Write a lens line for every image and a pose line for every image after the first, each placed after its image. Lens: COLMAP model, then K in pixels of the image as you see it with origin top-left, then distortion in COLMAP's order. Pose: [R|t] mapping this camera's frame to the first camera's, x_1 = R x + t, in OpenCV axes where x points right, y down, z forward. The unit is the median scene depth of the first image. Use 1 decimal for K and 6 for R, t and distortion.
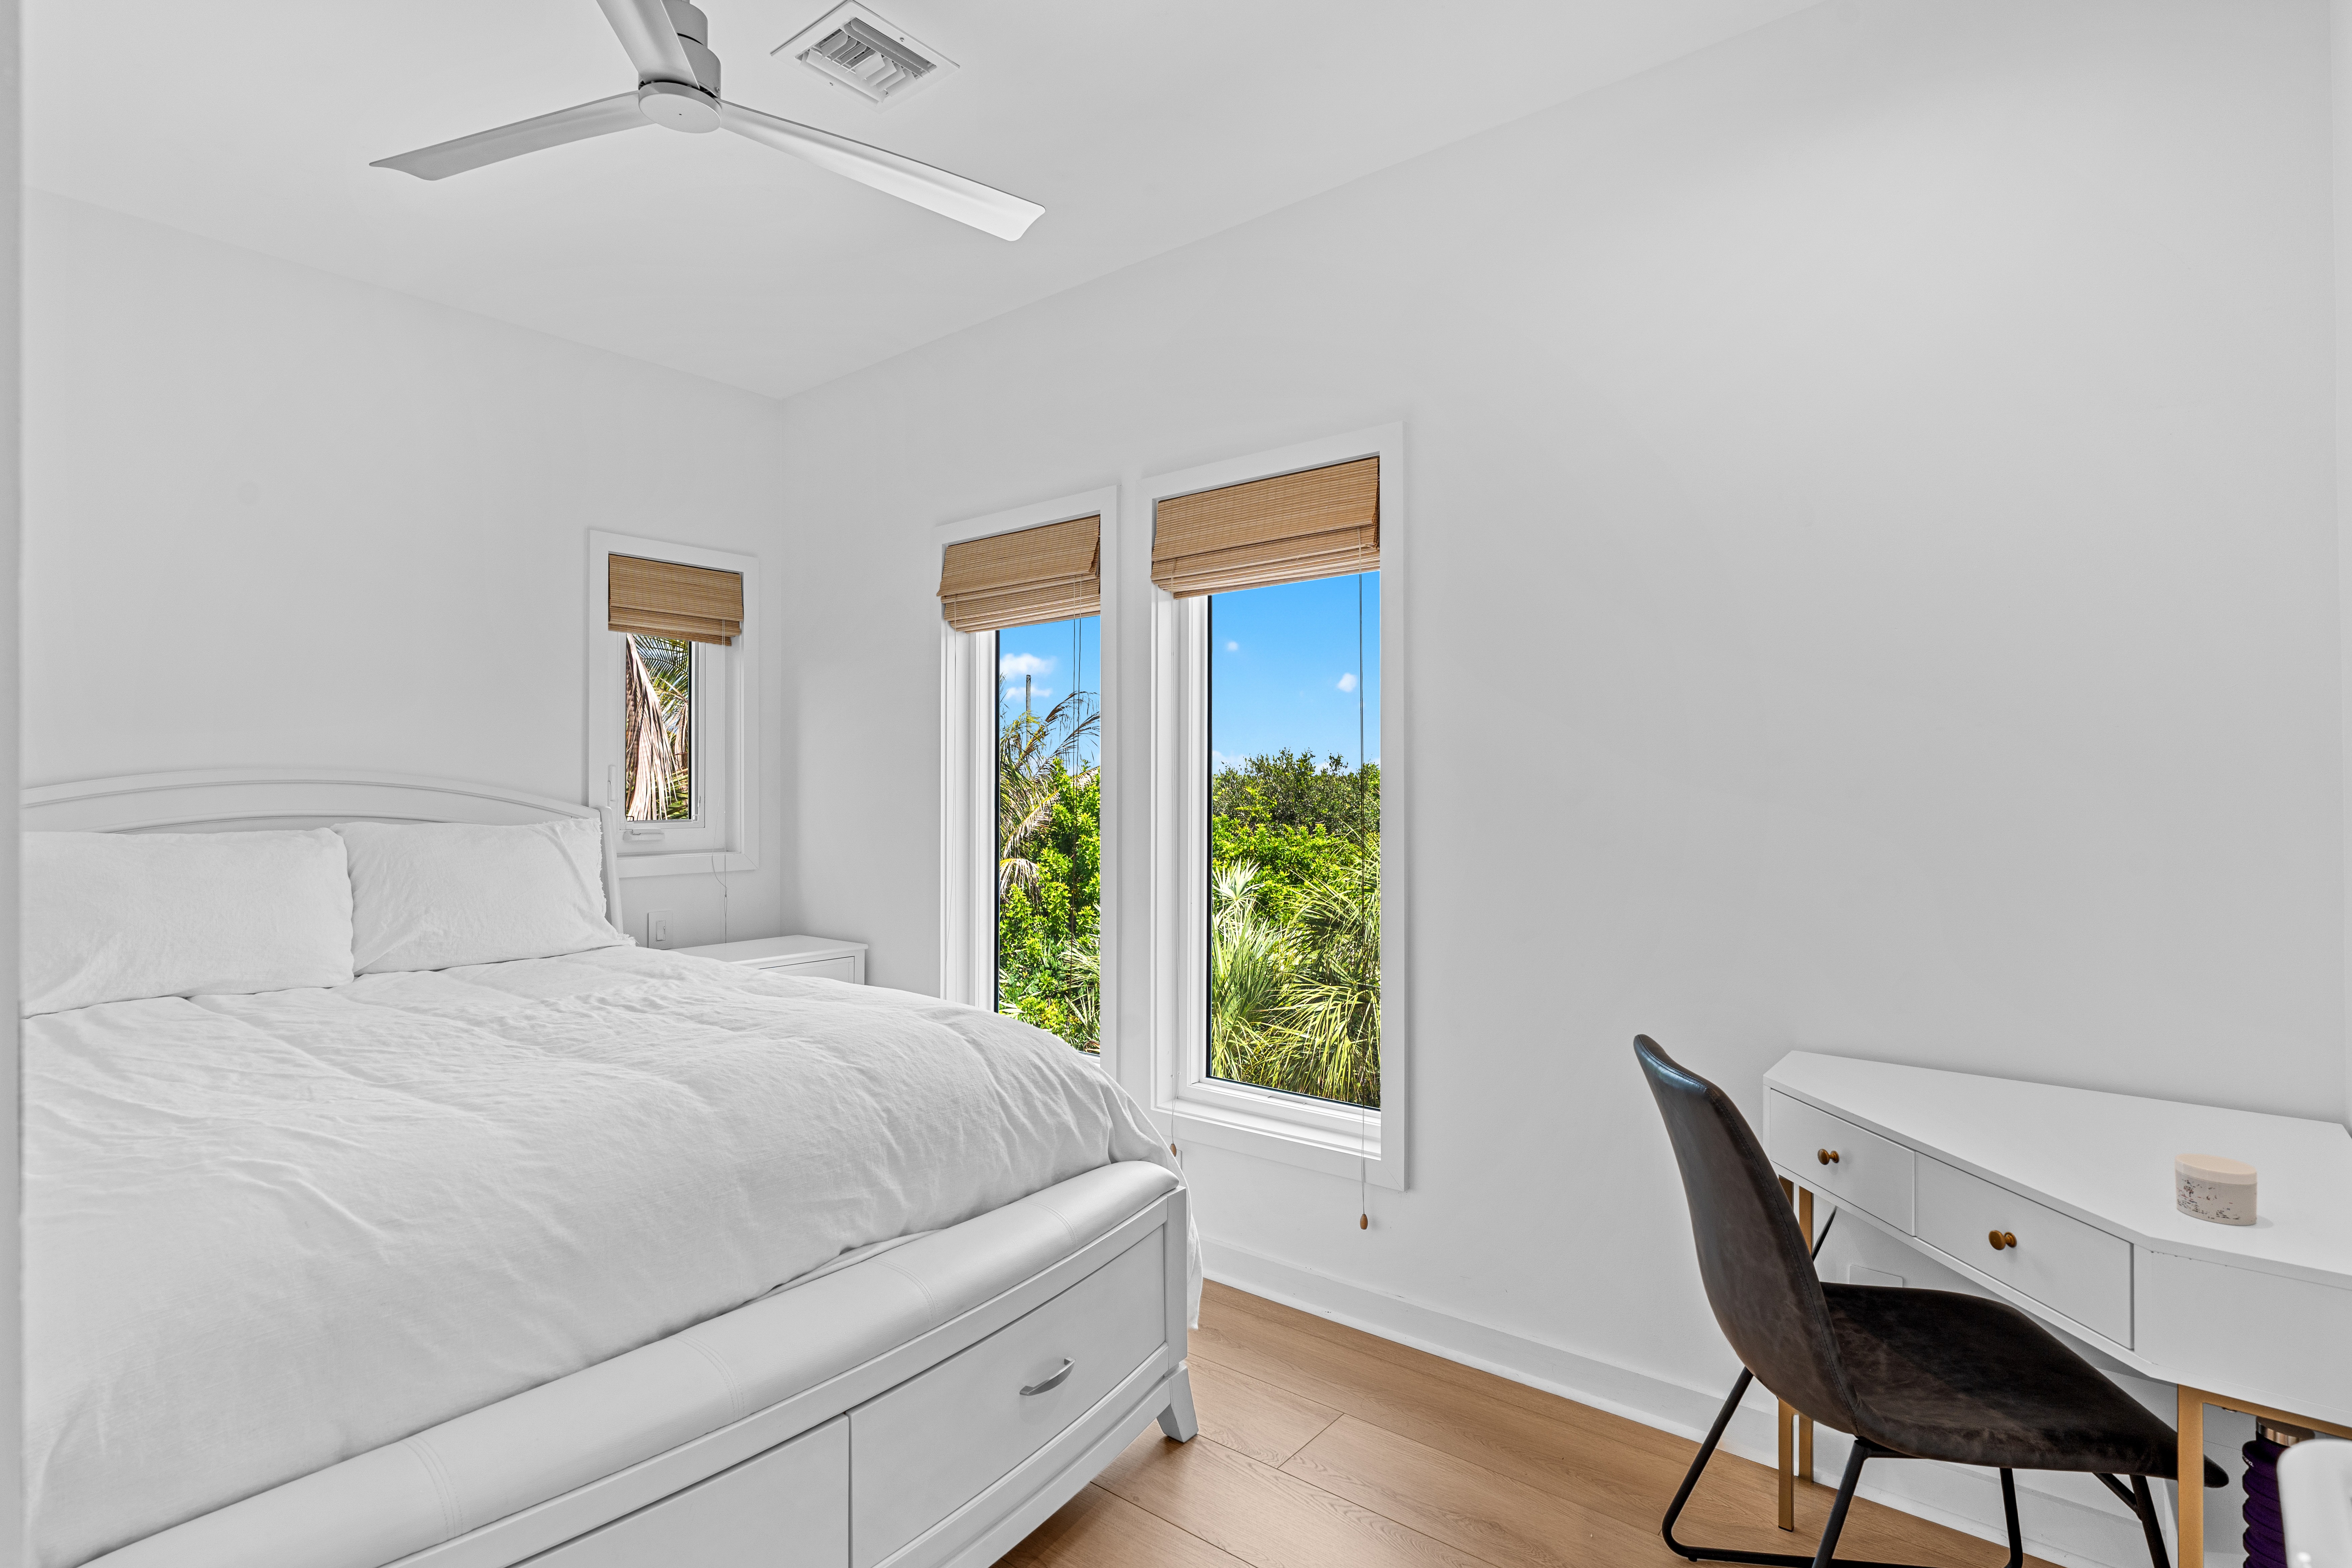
lens RADIAL K [[1150.6, 0, 1176.0], [0, 1150.6, 784.0], [0, 0, 1]] dist [0.000777, -0.000038]
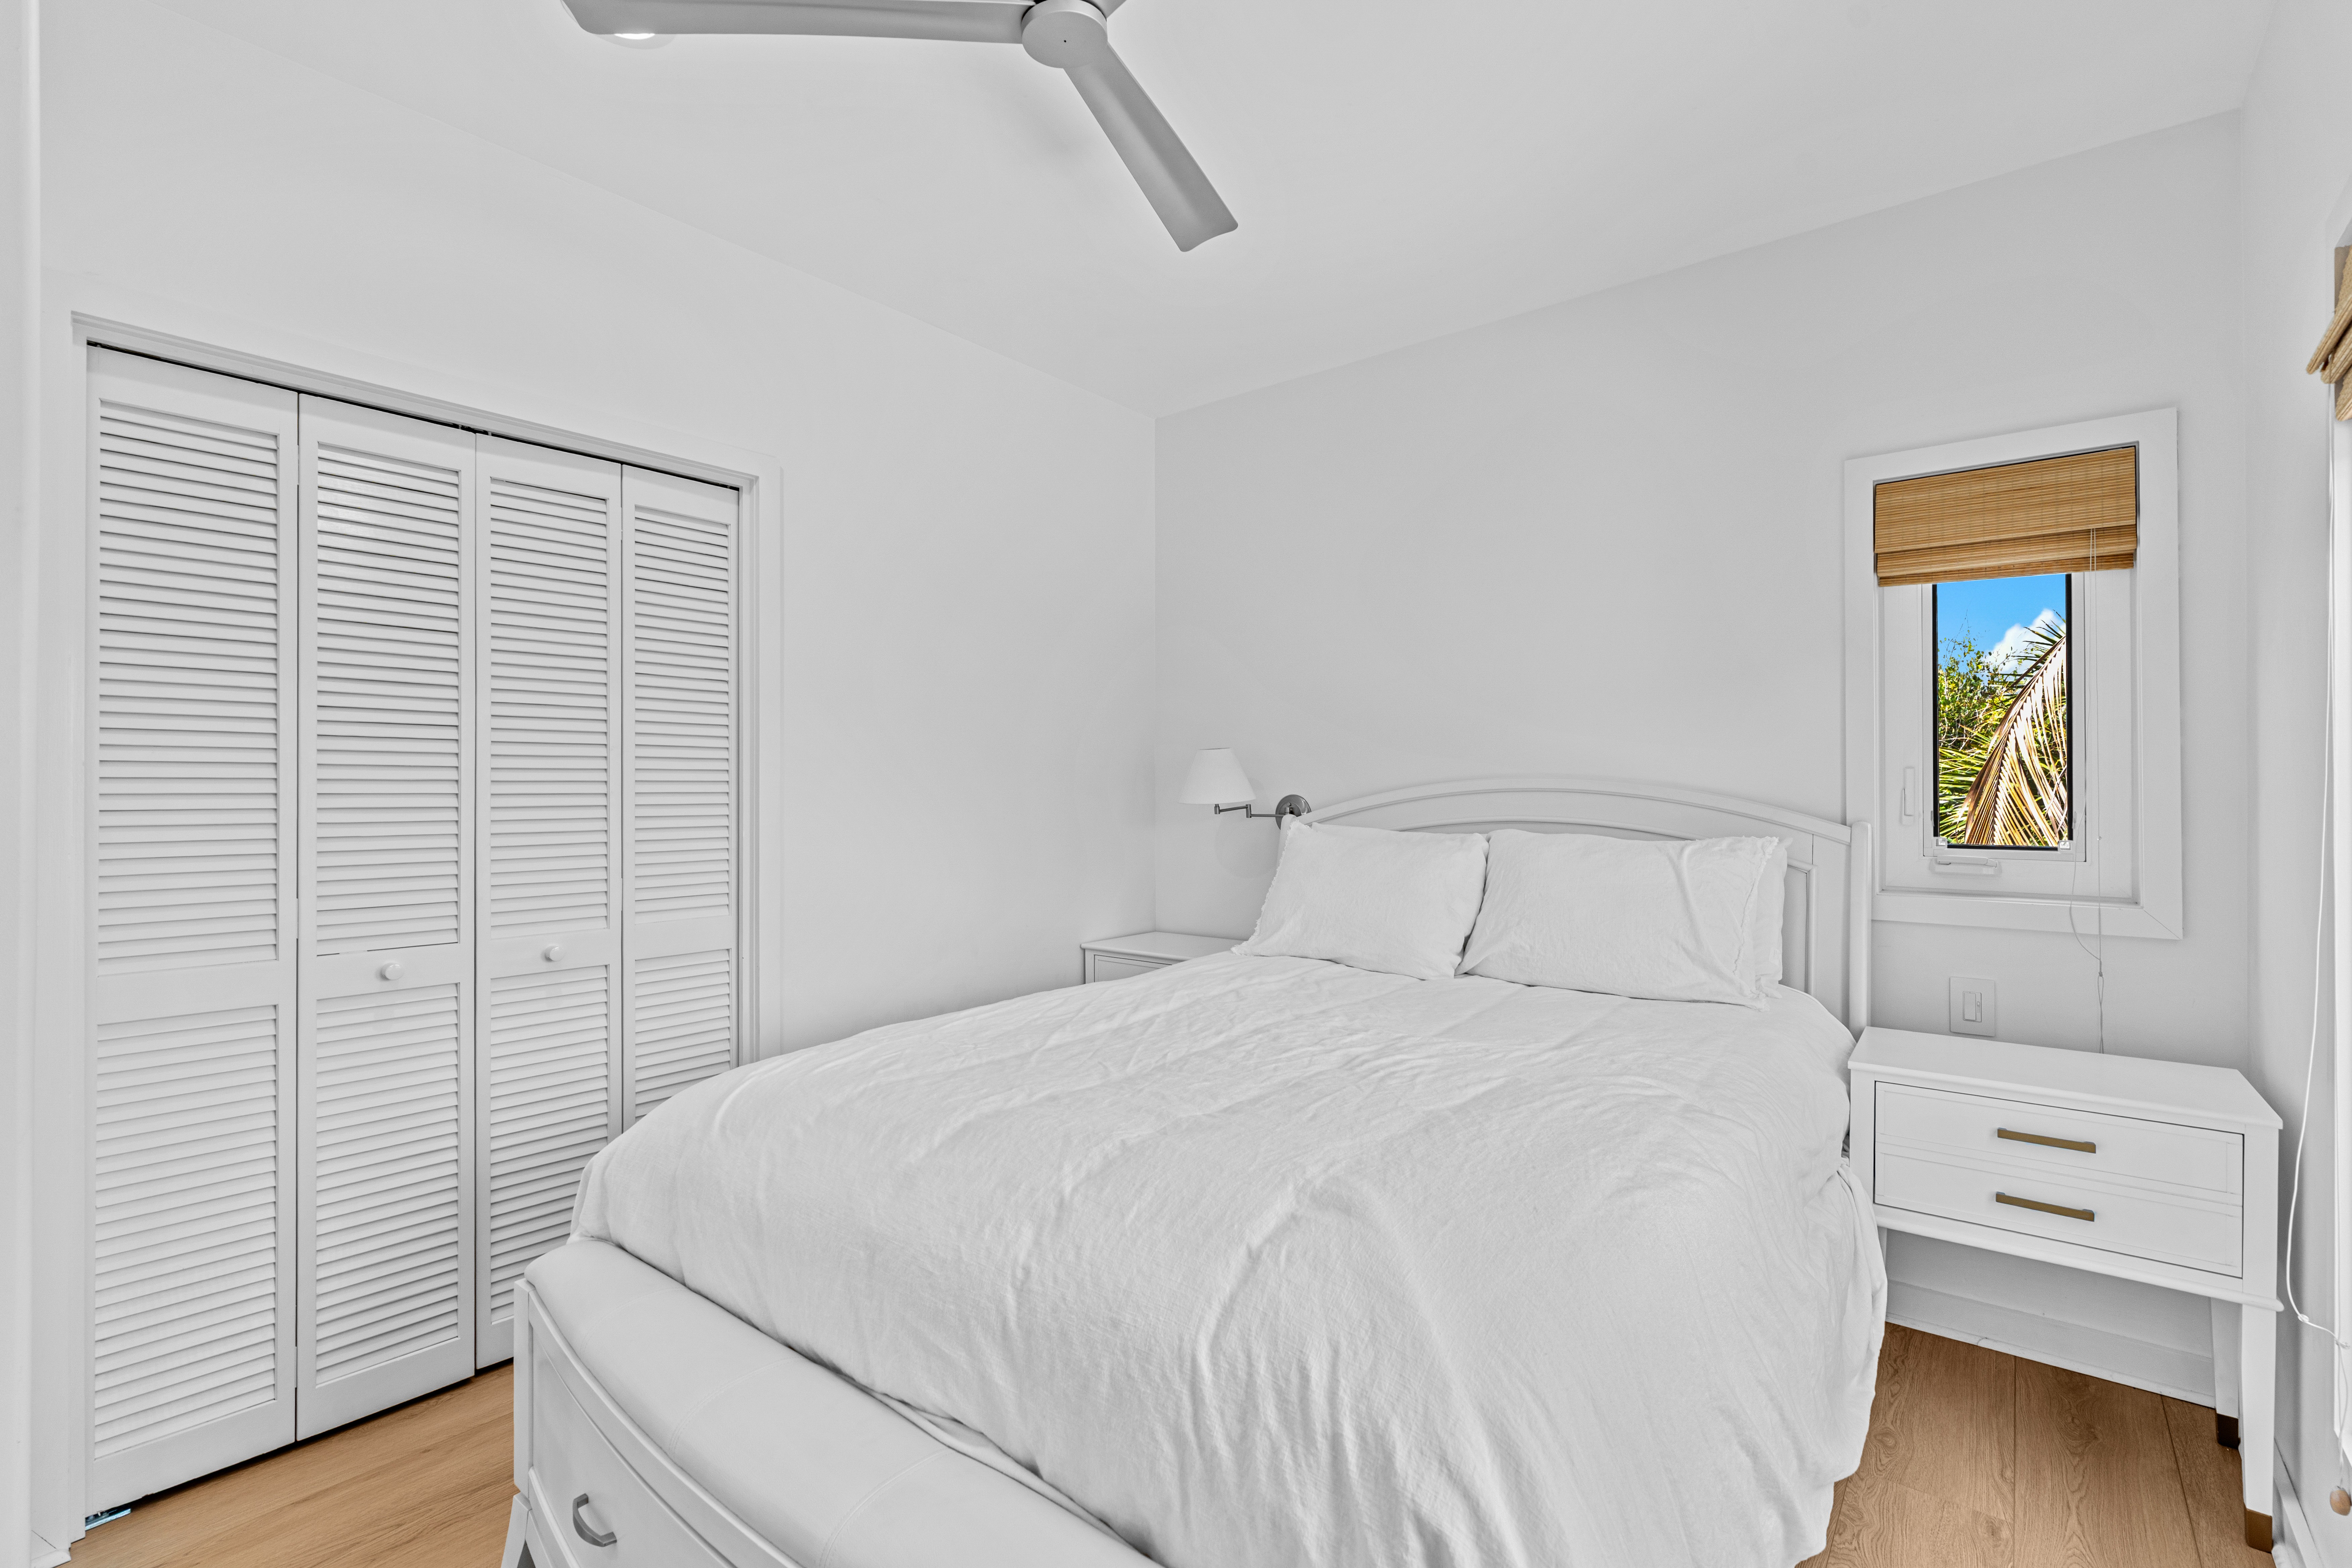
lens RADIAL K [[1069.0, 0, 1176.0], [0, 1069.0, 784.0], [0, 0, 1]] dist [-0.001746, 0.000235]
pose [[-0.001052, -0.001719, -0.999998, 0.349107], [0.000601, 0.999998, -0.001719, -0.008752], [0.999999, -0.000603, -0.001051, 0.961561]]
